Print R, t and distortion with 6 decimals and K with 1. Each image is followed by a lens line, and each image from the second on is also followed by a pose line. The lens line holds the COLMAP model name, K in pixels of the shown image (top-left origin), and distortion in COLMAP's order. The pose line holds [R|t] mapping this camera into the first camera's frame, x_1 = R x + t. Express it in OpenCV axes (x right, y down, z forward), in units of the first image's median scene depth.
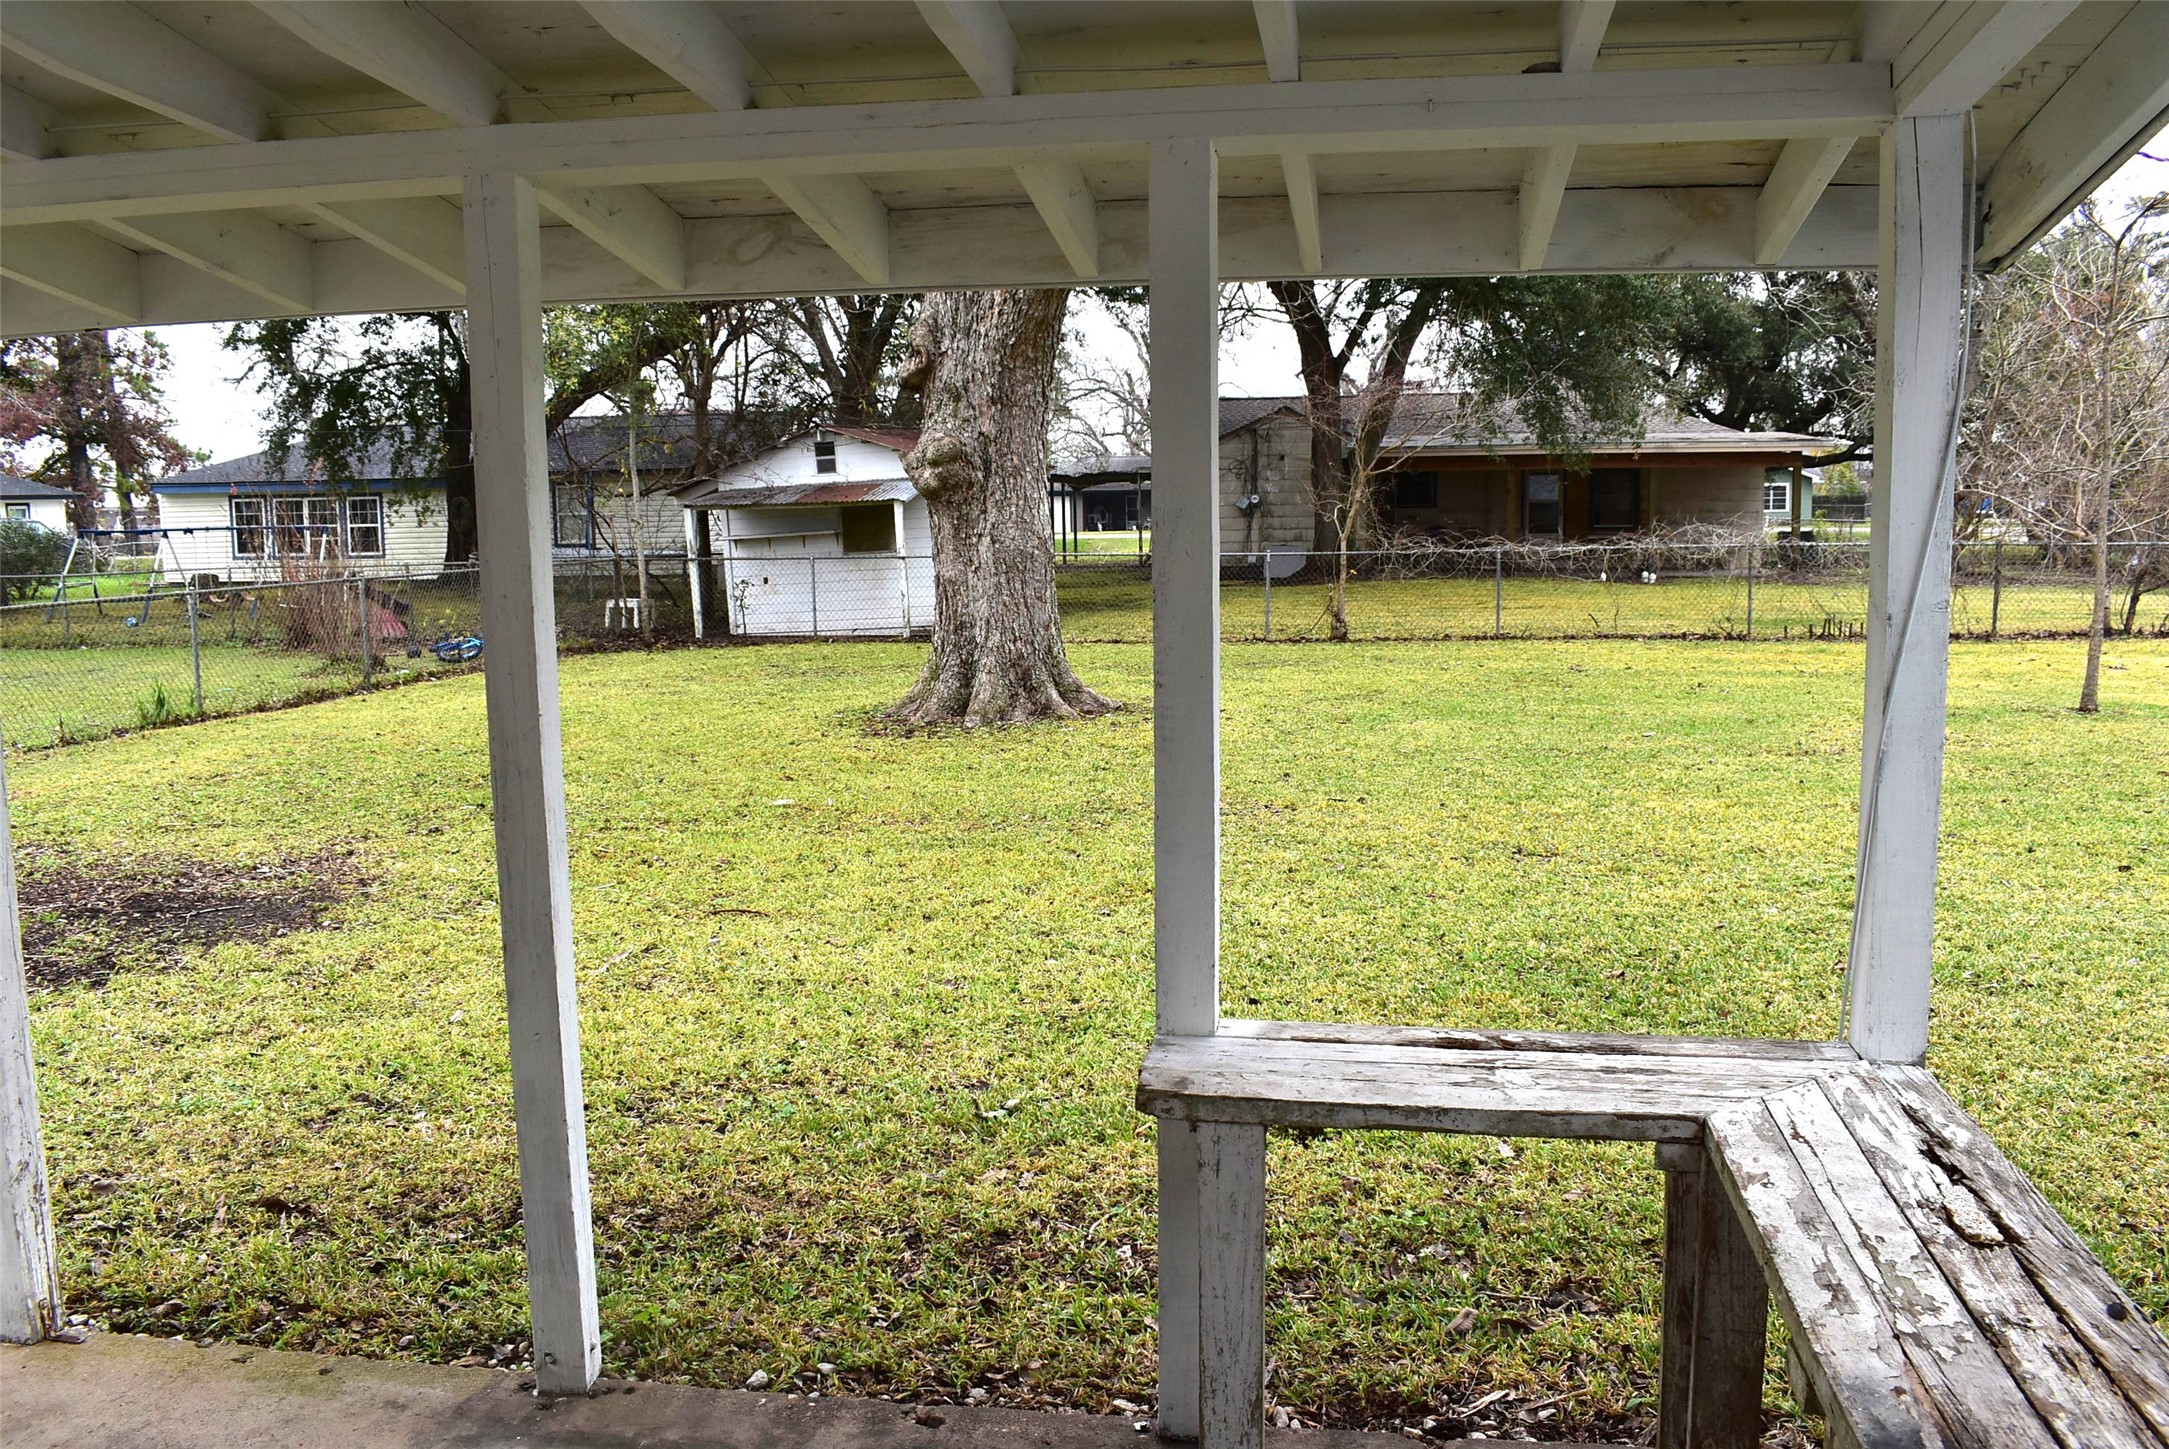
lens RADIAL K [[1786.1, 0, 1093.6], [0, 1786.1, 726.3], [0, 0, 1]] dist [-0.095307, 0.018809]
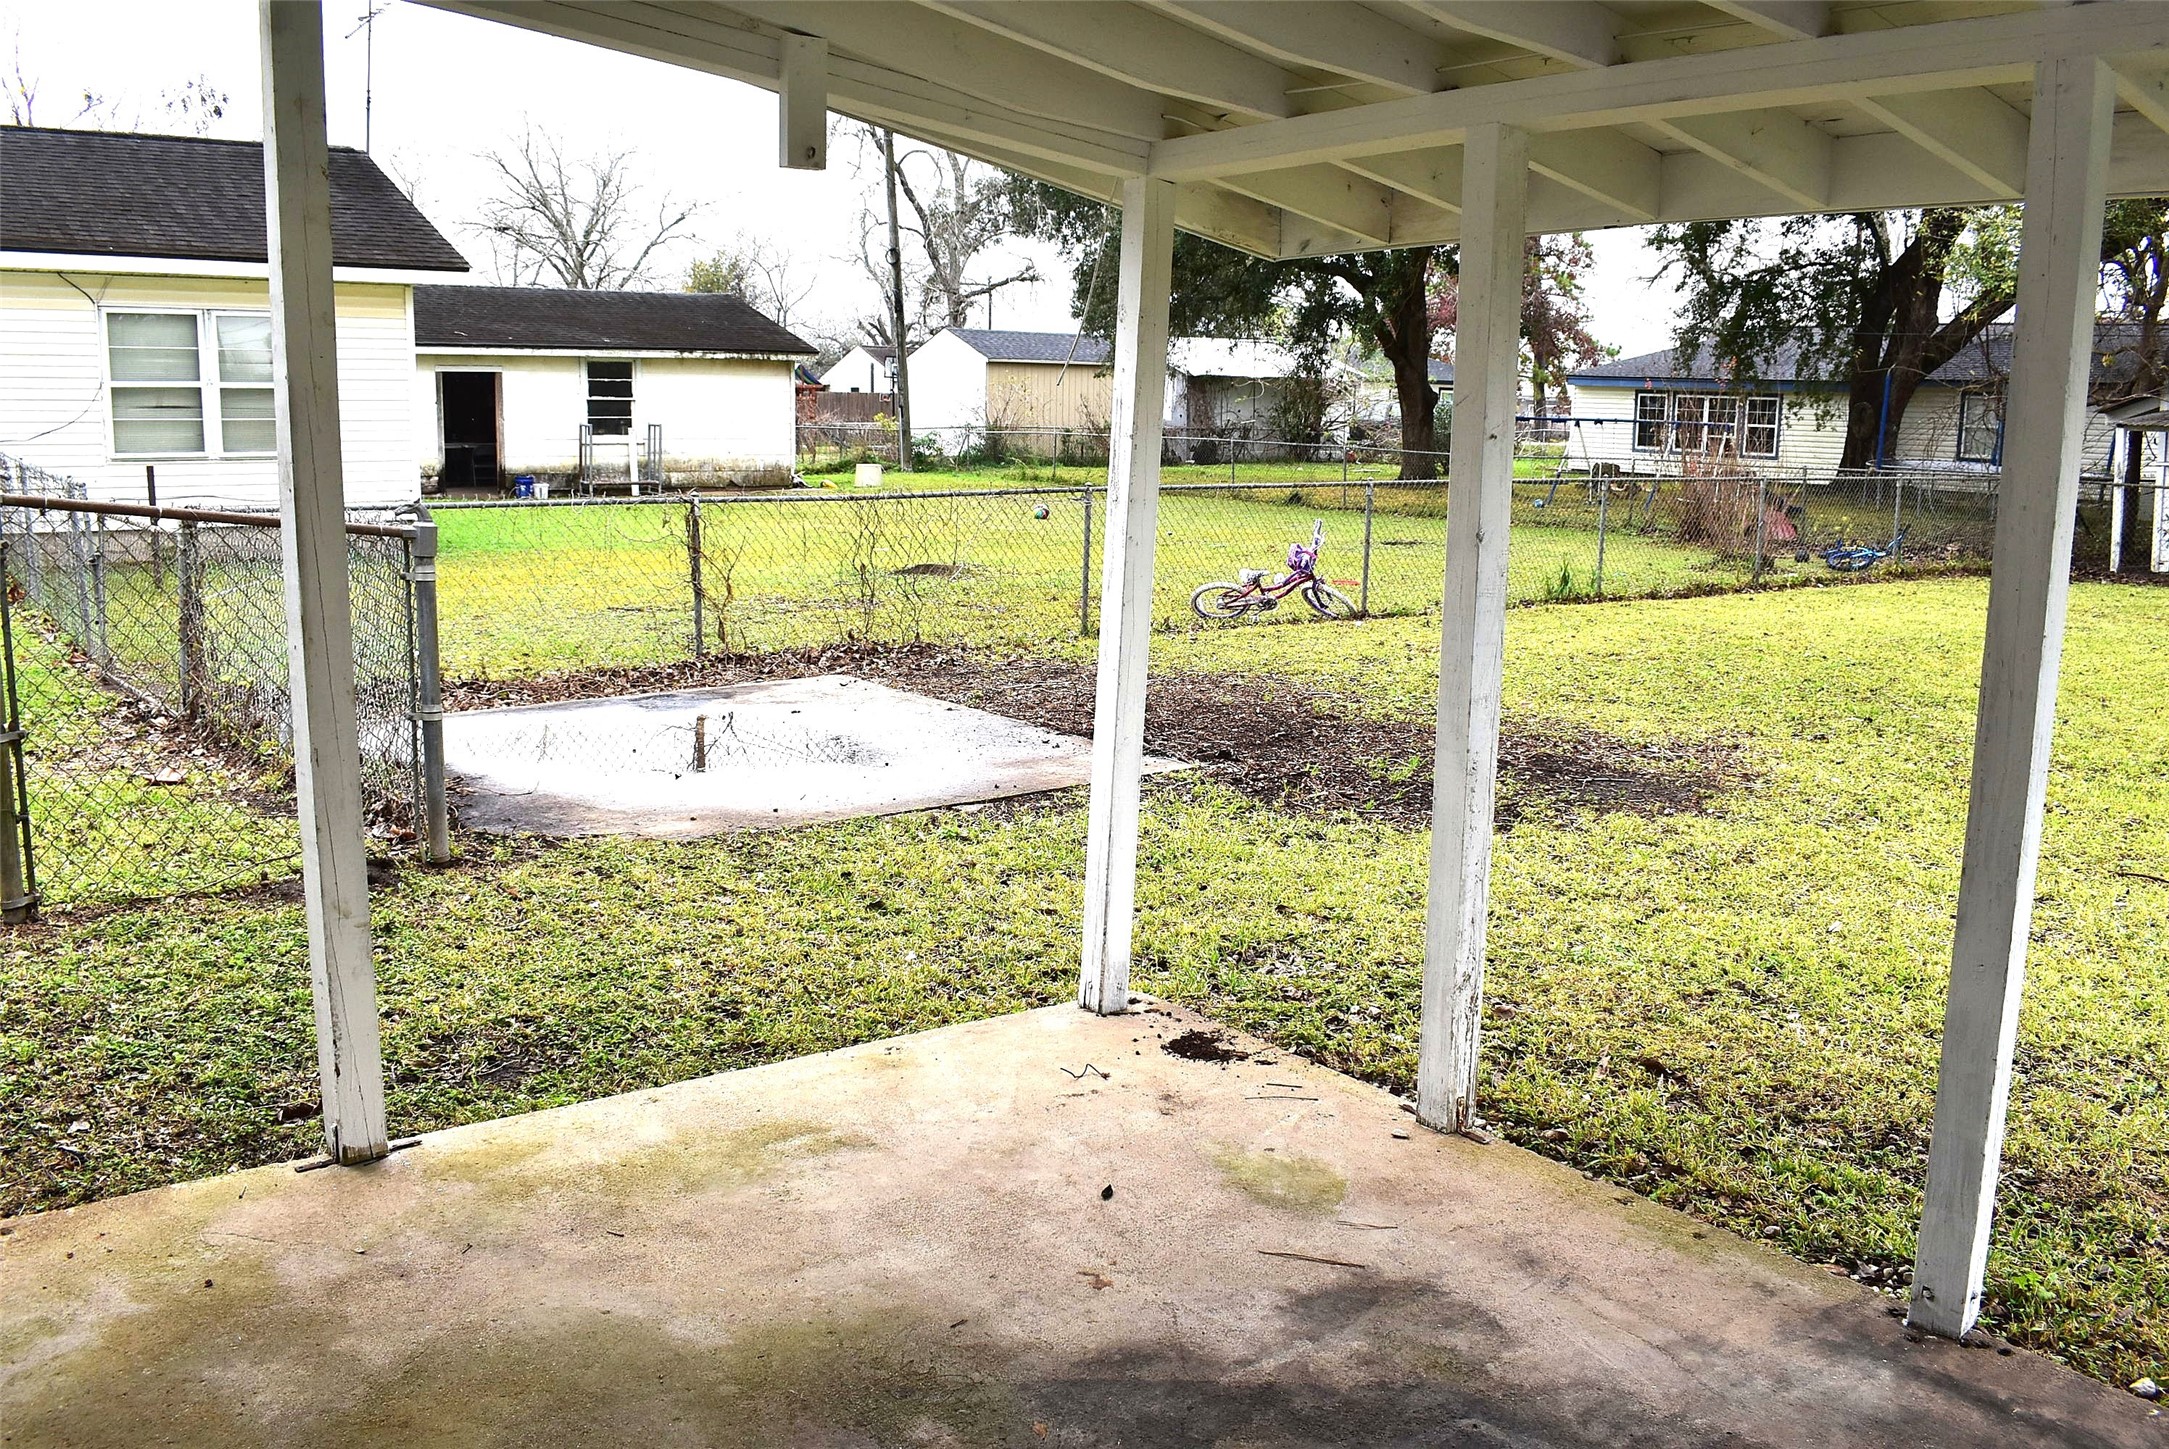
lens RADIAL K [[1786.1, 0, 1093.6], [0, 1786.1, 726.3], [0, 0, 1]] dist [-0.095307, 0.018809]
pose [[0.731633, 0.150085, -0.664972, -0.025429], [-0.113543, 0.988666, 0.098218, 0.003285], [0.672176, 0.003644, 0.740382, -0.012394]]
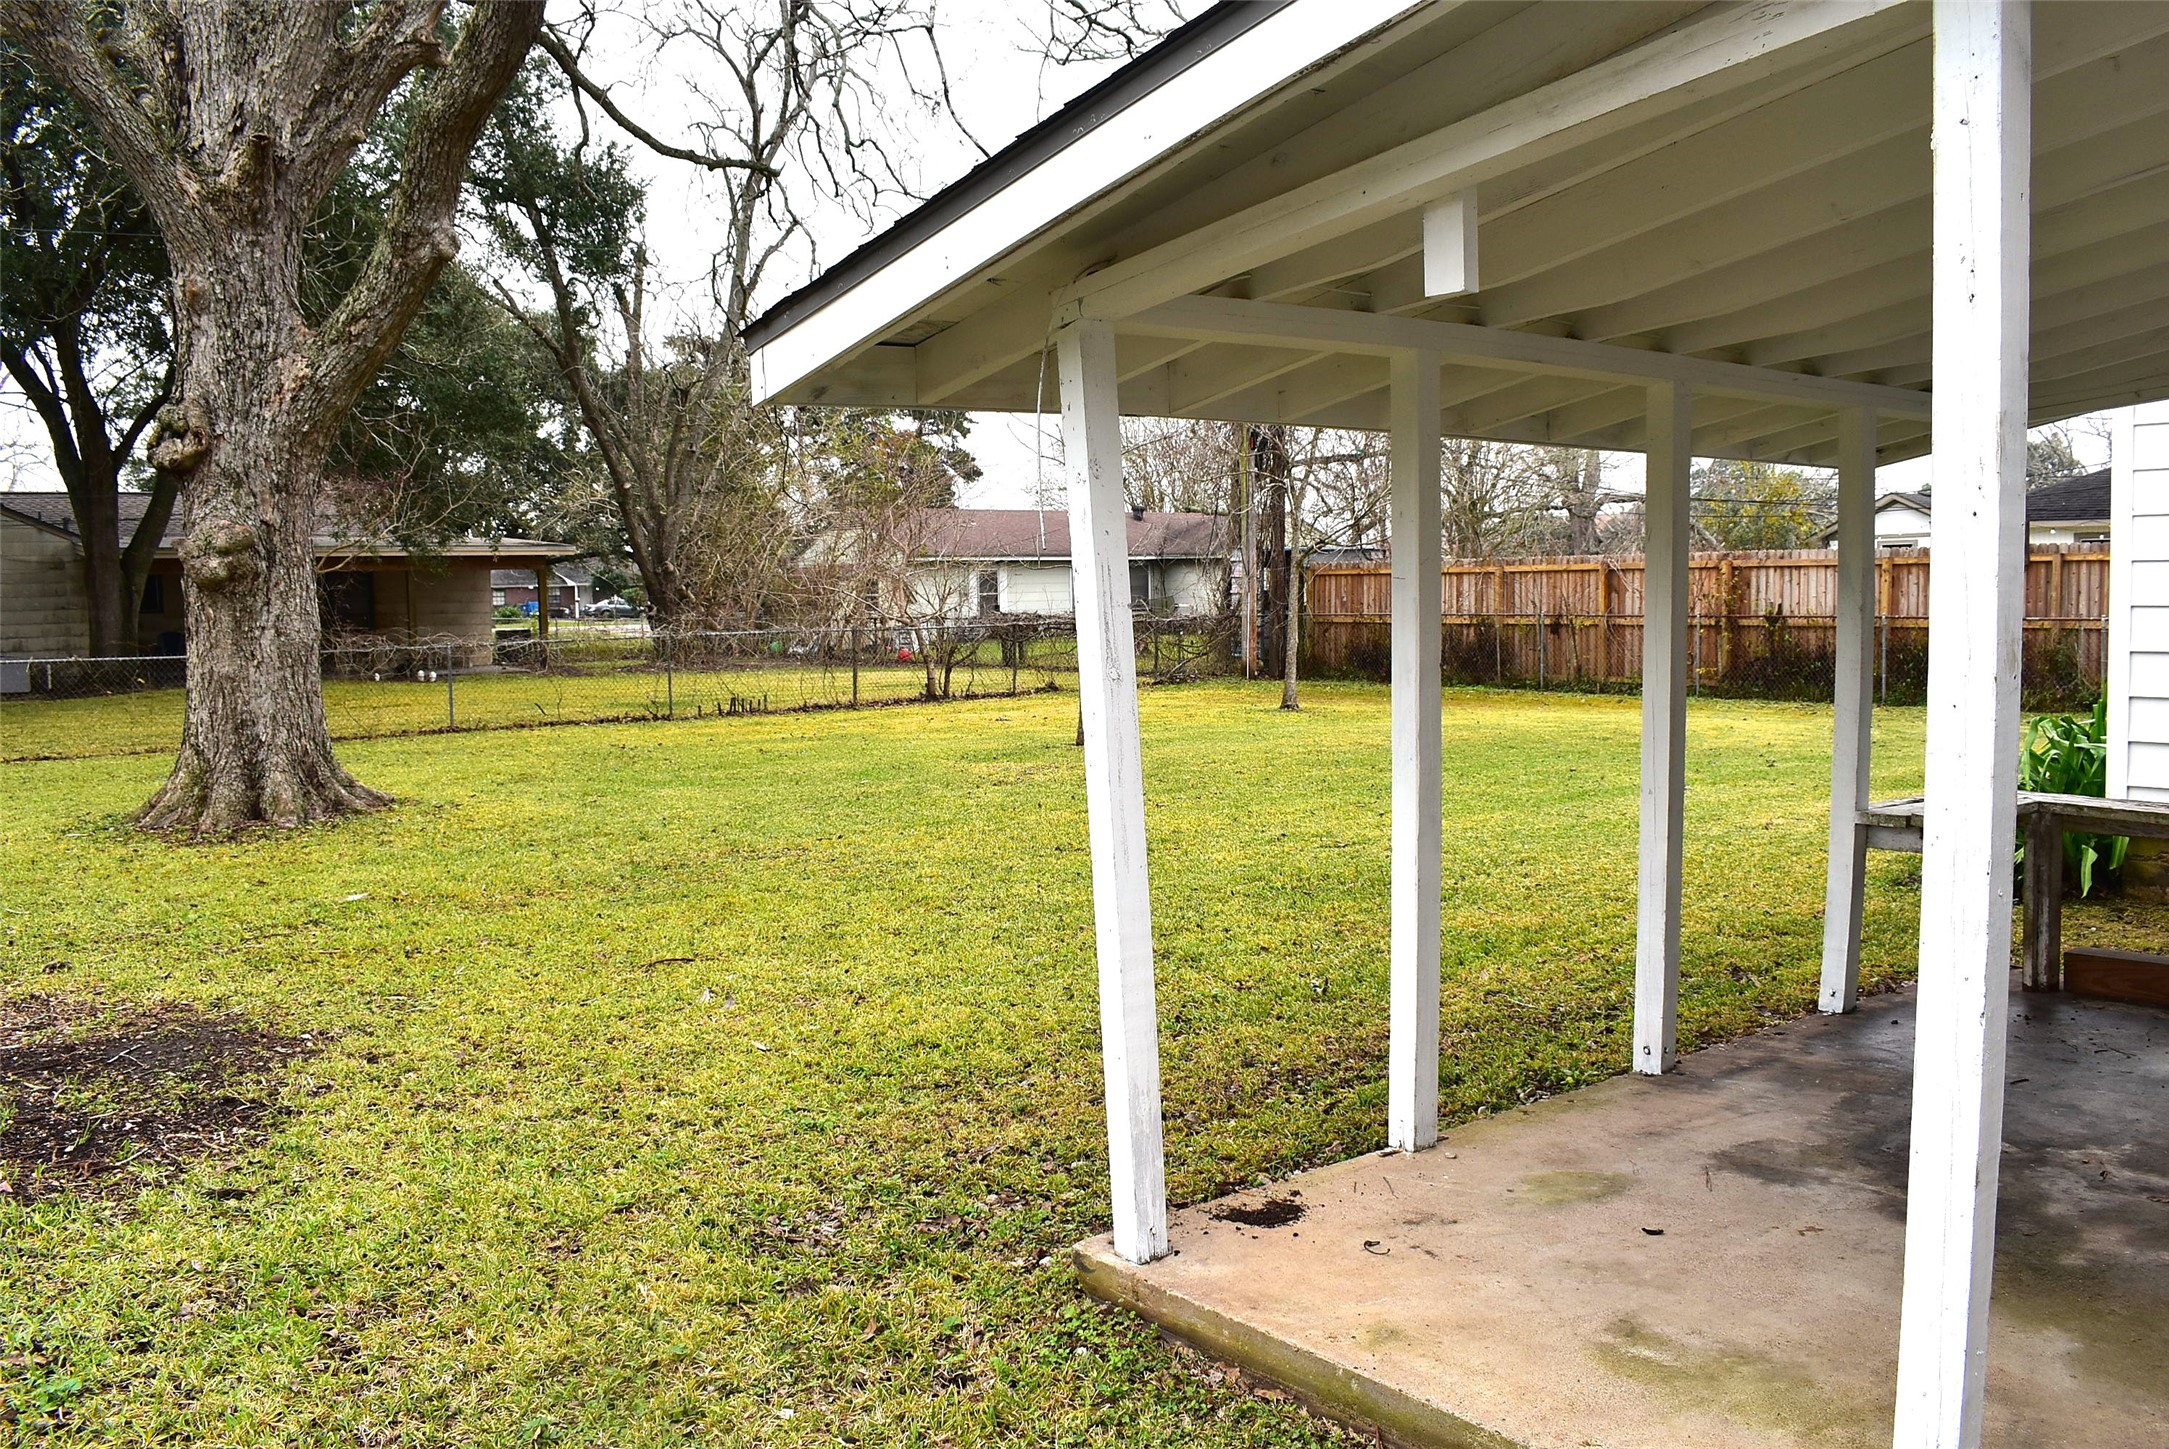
lens RADIAL K [[1786.1, 0, 1093.6], [0, 1786.1, 726.3], [0, 0, 1]] dist [-0.095307, 0.018809]
pose [[0.680930, -0.049572, 0.730669, -0.851444], [0.093748, 0.995398, -0.019834, 0.010086], [-0.726324, 0.082005, 0.682443, 0.083369]]
